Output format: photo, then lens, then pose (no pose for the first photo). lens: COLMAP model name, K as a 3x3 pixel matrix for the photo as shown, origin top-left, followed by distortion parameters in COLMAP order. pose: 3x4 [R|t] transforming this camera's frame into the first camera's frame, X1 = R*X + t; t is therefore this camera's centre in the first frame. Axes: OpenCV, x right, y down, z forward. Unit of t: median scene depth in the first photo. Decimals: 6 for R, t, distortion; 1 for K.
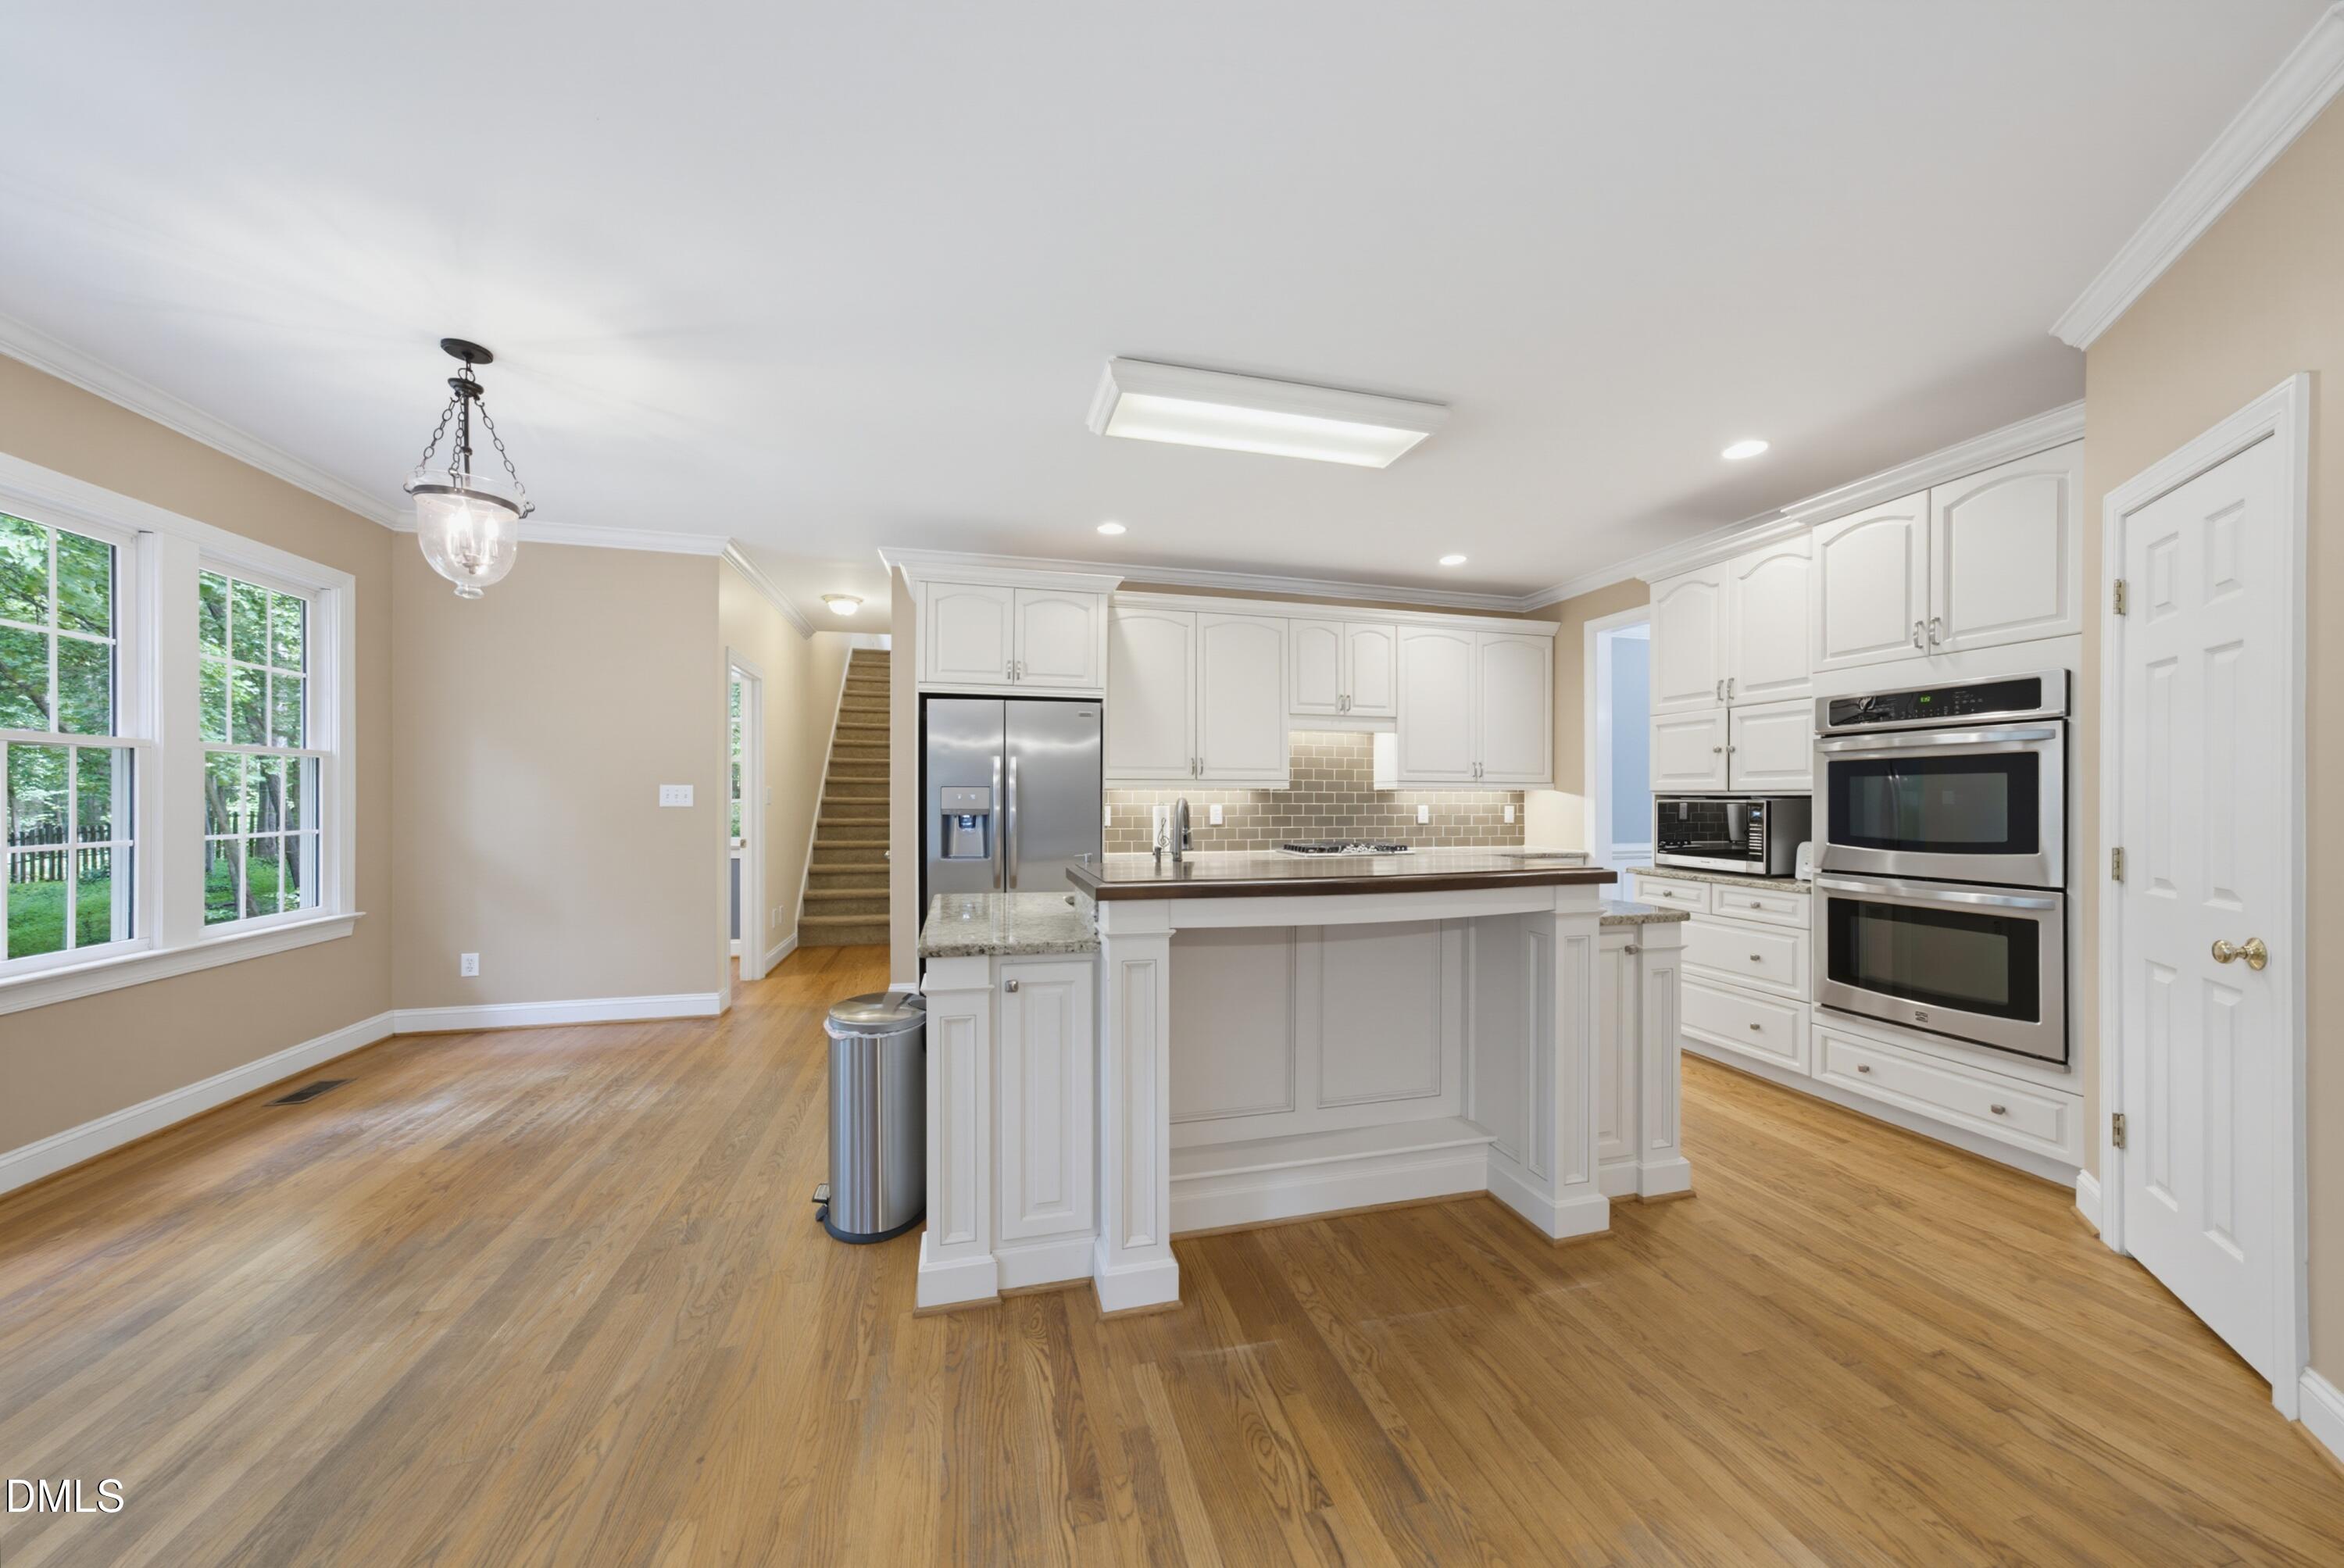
lens RADIAL K [[806.0, 0, 1179.9], [0, 806.0, 789.2], [0, 0, 1]] dist [-0.030119, 0.012143]
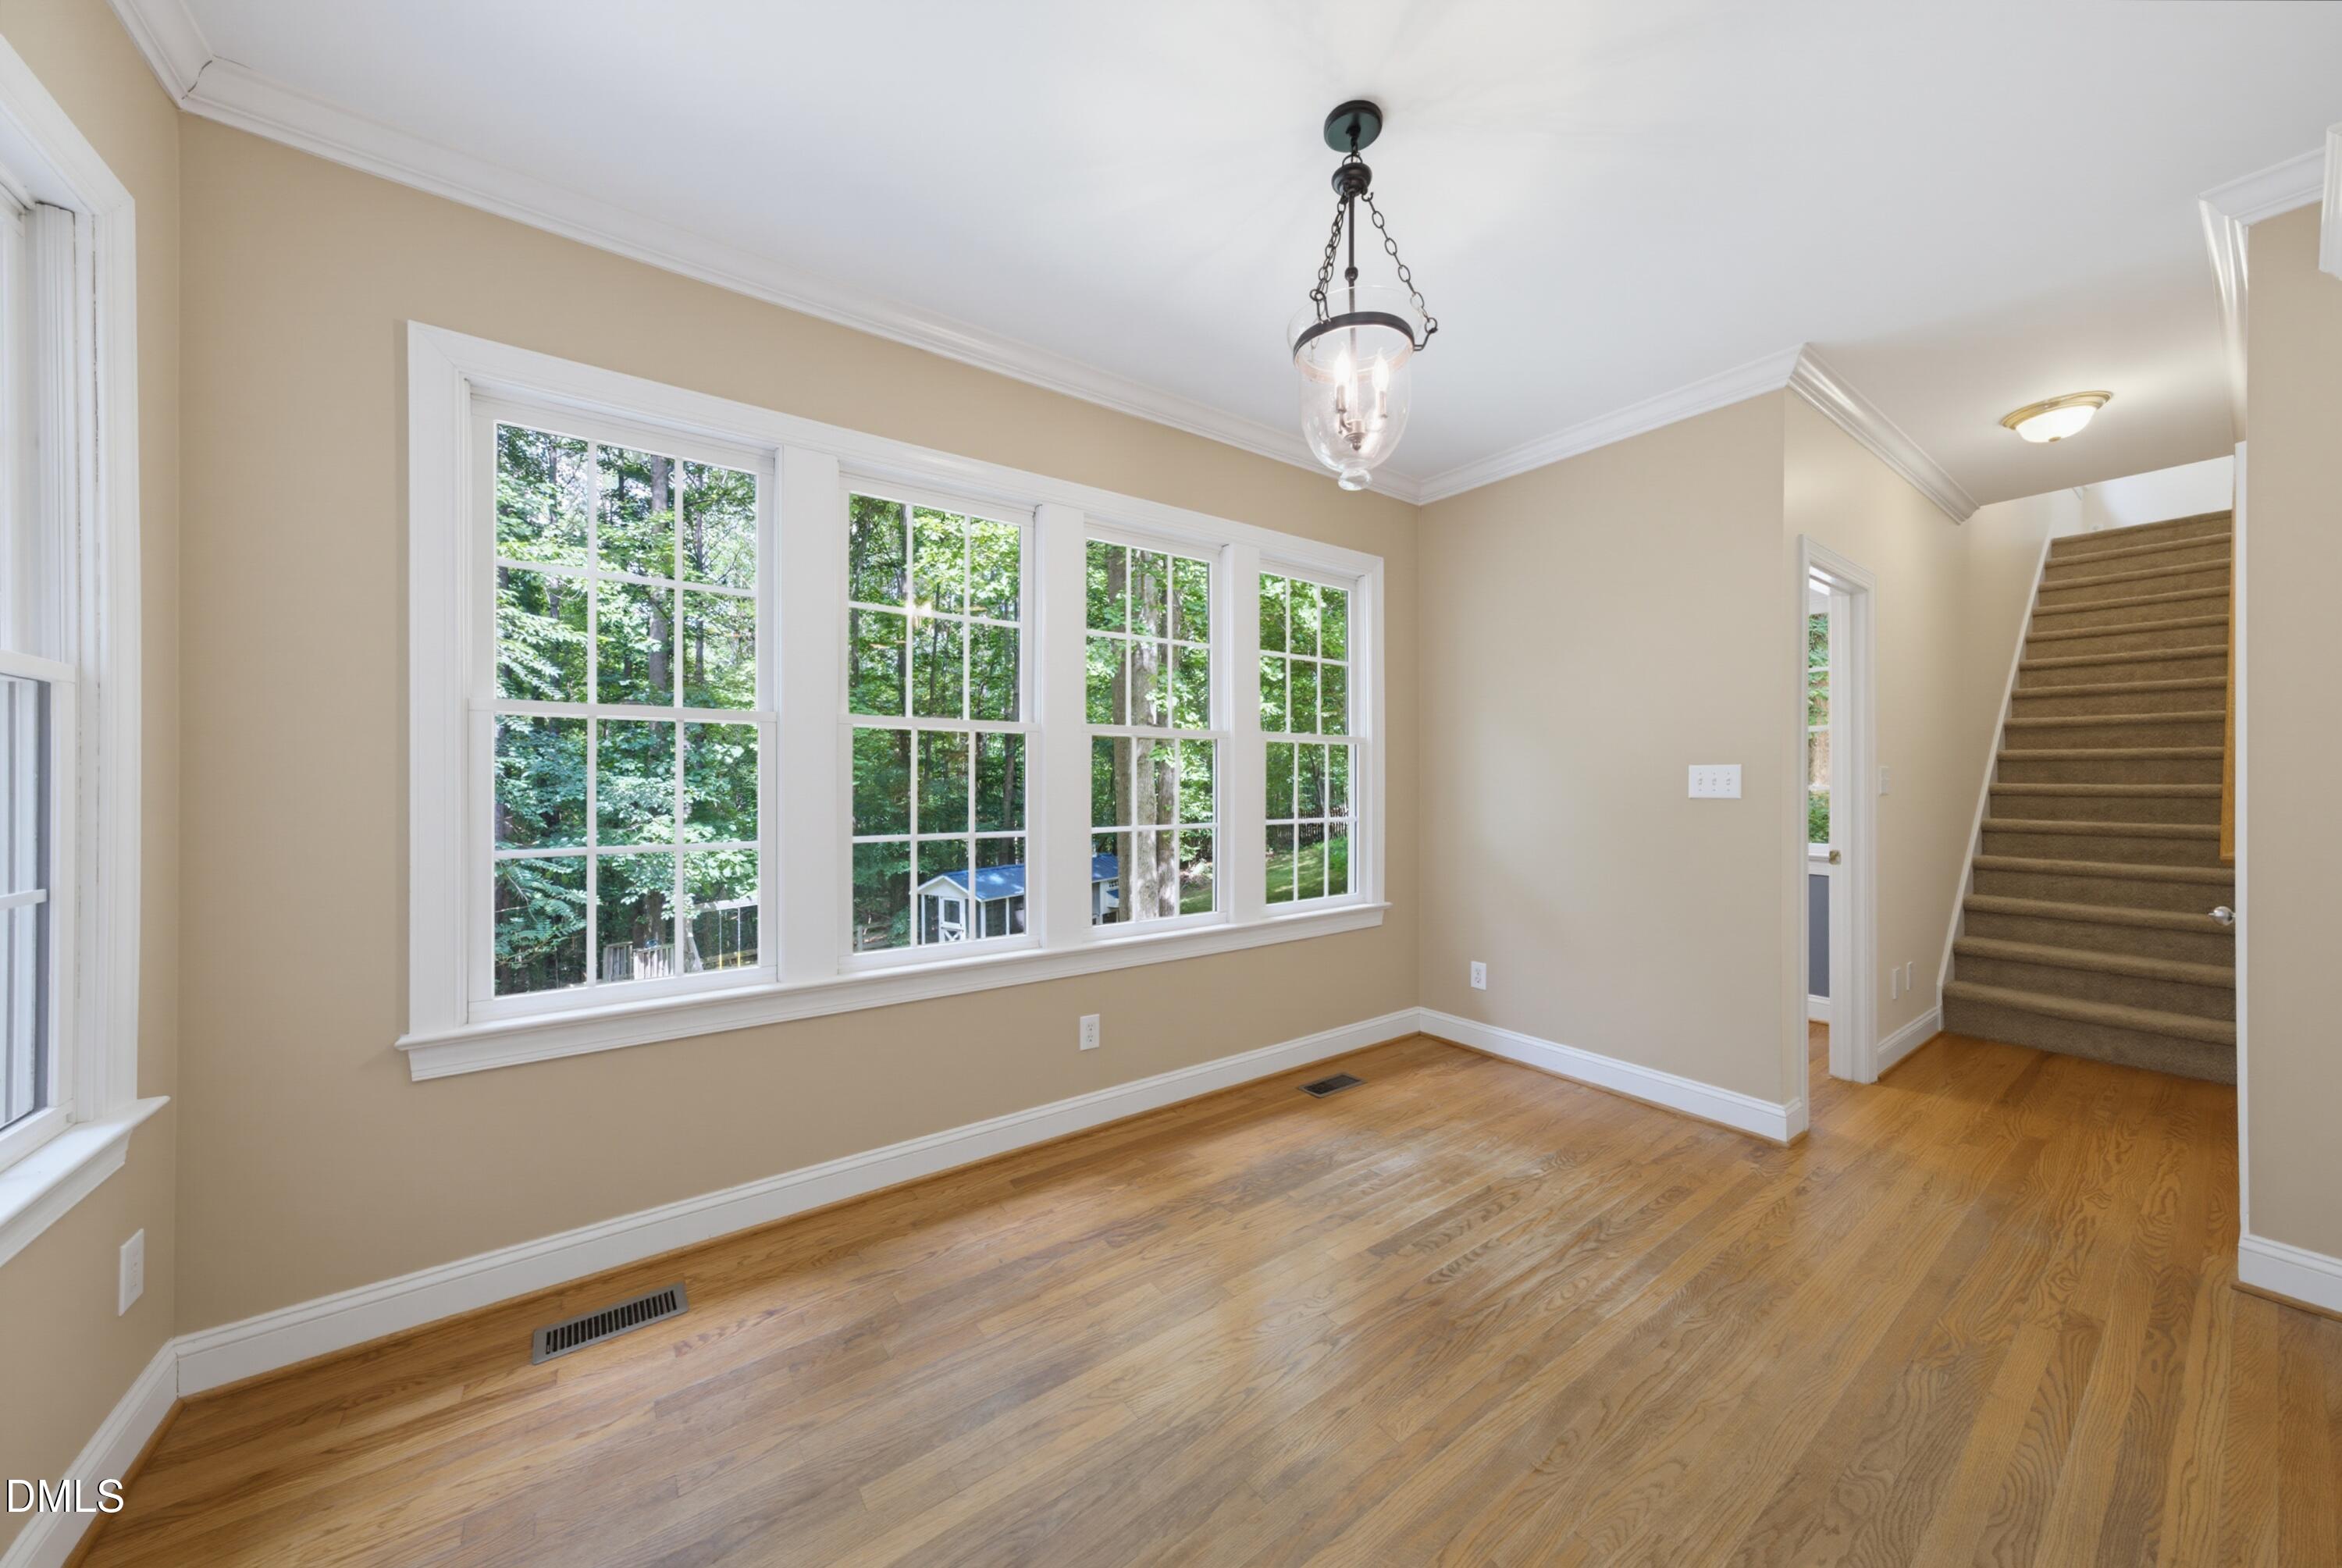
lens RADIAL K [[805.2, 0, 1178.9], [0, 805.2, 789.2], [0, 0, 1]] dist [-0.030119, 0.012143]
pose [[0.363716, -0.003885, -0.931502, -0.233048], [0.016886, 0.999854, 0.002424, 0.011831], [0.931357, -0.016611, 0.363728, 0.448923]]
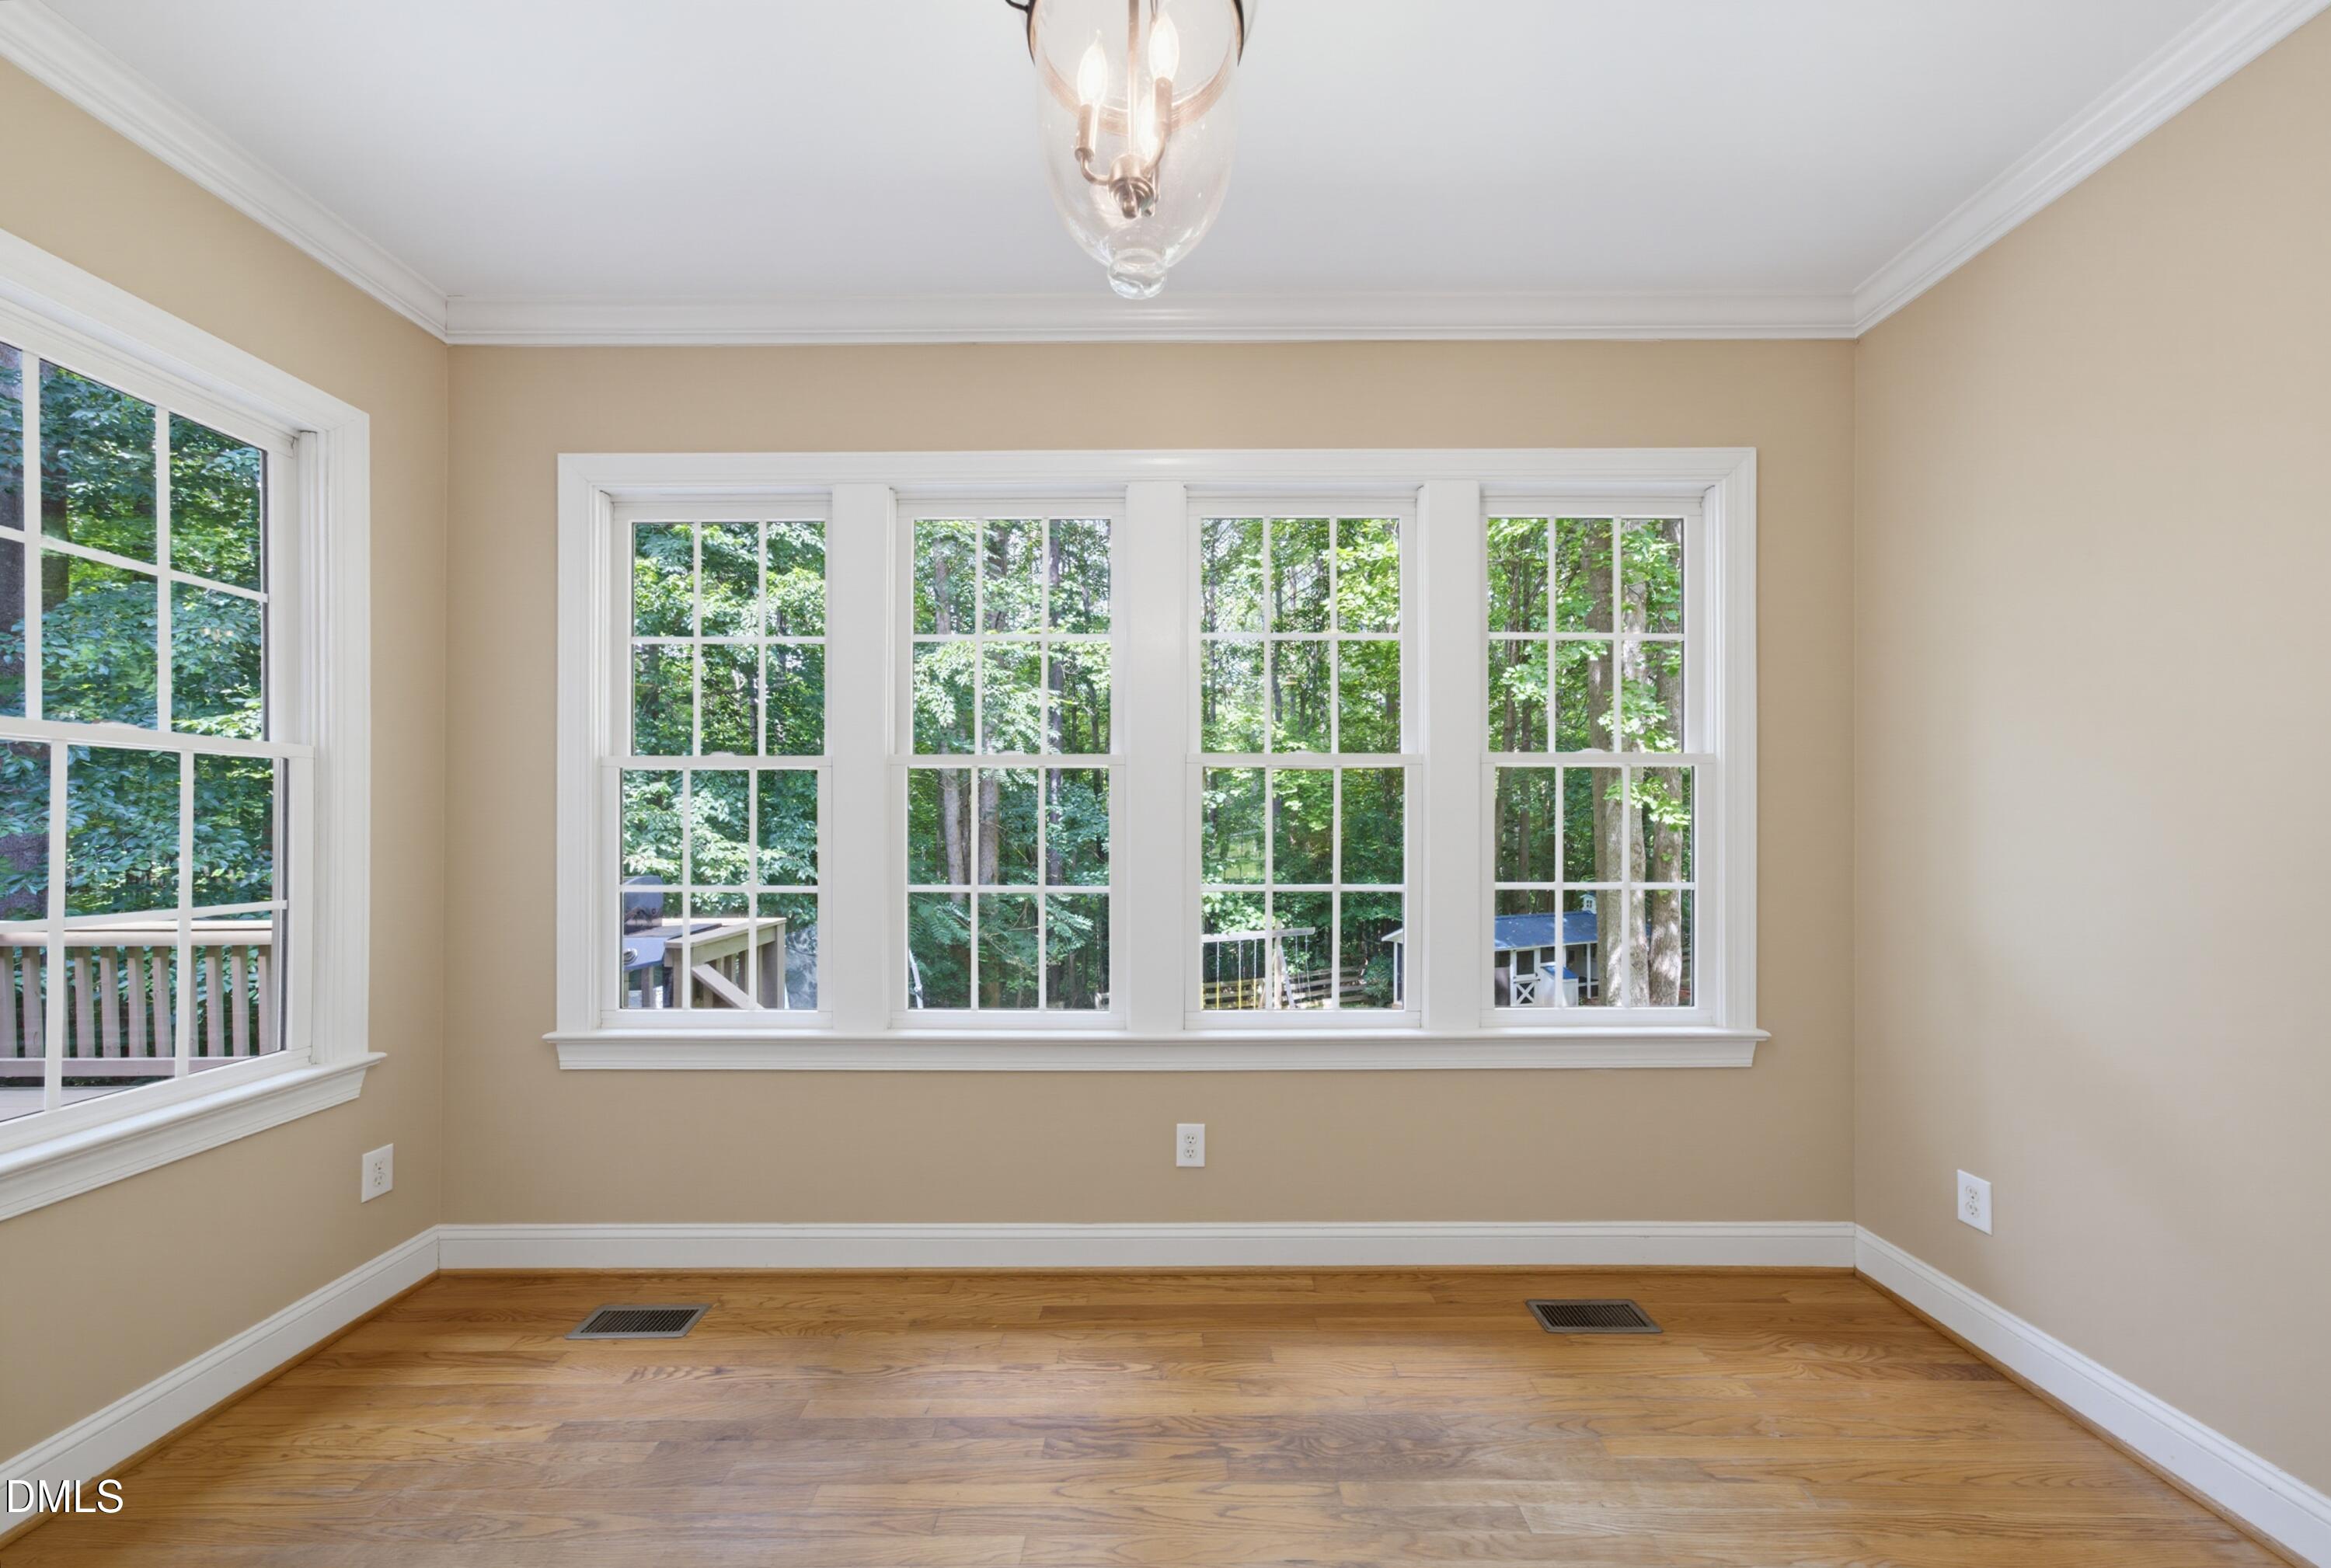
lens RADIAL K [[816.3, 0, 1168.2], [0, 816.3, 833.2], [0, 0, 1]] dist [-0.015733, 0.009200]
pose [[-0.258837, -0.004427, -0.965911, -0.394694], [0.008286, 0.999943, -0.006803, 0.015268], [0.965885, -0.009764, -0.258785, 0.807837]]
